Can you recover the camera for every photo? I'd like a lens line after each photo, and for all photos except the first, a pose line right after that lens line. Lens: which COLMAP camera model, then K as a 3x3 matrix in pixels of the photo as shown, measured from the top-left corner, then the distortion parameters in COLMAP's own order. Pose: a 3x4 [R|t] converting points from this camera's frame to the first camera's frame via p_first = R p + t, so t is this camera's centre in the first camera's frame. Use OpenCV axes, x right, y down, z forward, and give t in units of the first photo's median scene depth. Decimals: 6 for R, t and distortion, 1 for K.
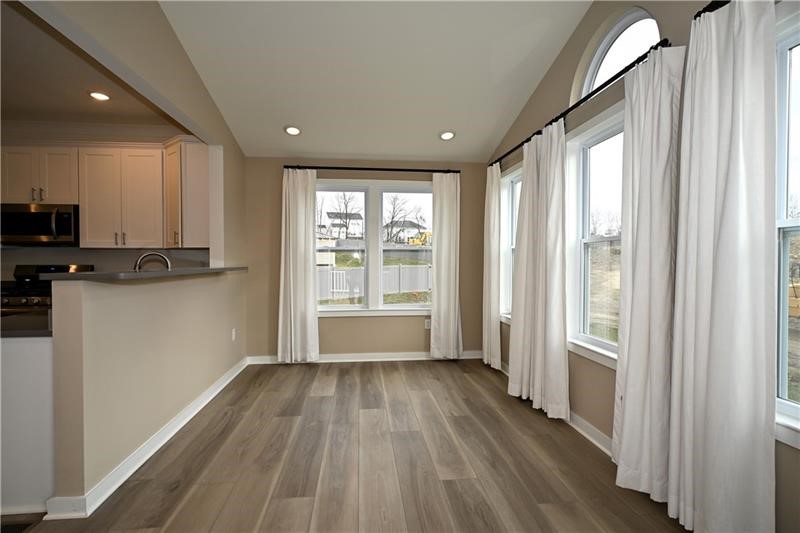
lens RADIAL K [[397.9, 0, 400.0], [0, 397.9, 266.5], [0, 0, 1]] dist [-0.000829, 0.000415]
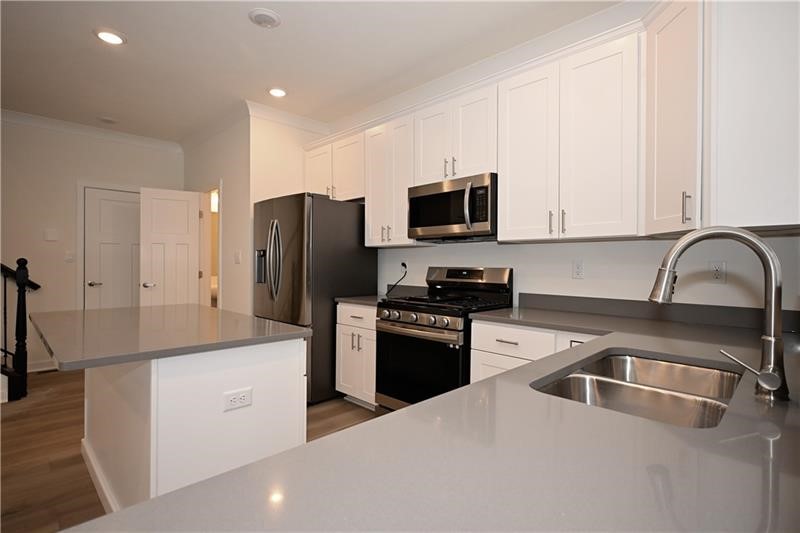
lens RADIAL K [[397.9, 0, 400.0], [0, 397.9, 266.5], [0, 0, 1]] dist [-0.000829, 0.000415]
pose [[0.632993, 0.008303, -0.774113, -0.416636], [-0.016543, 0.999859, -0.002803, -0.001571], [0.773981, 0.014580, 0.633041, 0.483527]]
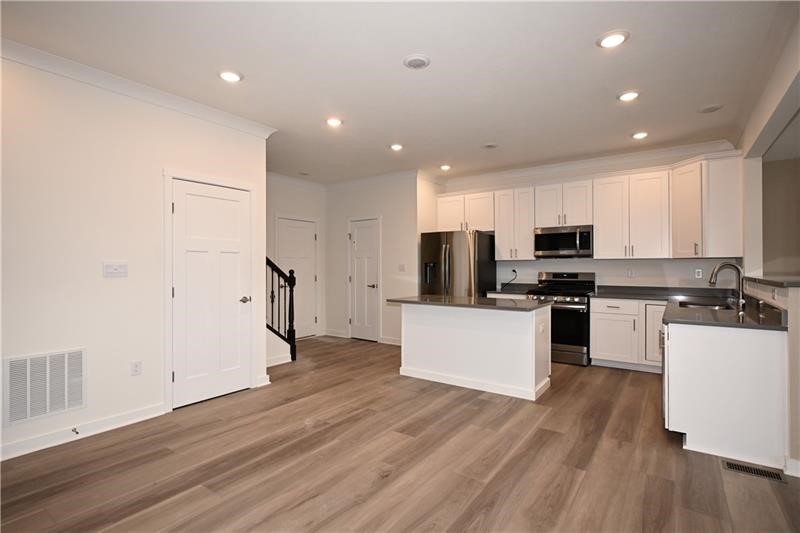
lens RADIAL K [[397.9, 0, 400.0], [0, 397.9, 266.5], [0, 0, 1]] dist [-0.000829, 0.000415]
pose [[0.757503, -0.003379, -0.652823, -0.453430], [-0.005412, 0.999920, -0.011455, -0.005219], [0.652809, 0.012210, 0.757424, -0.361069]]
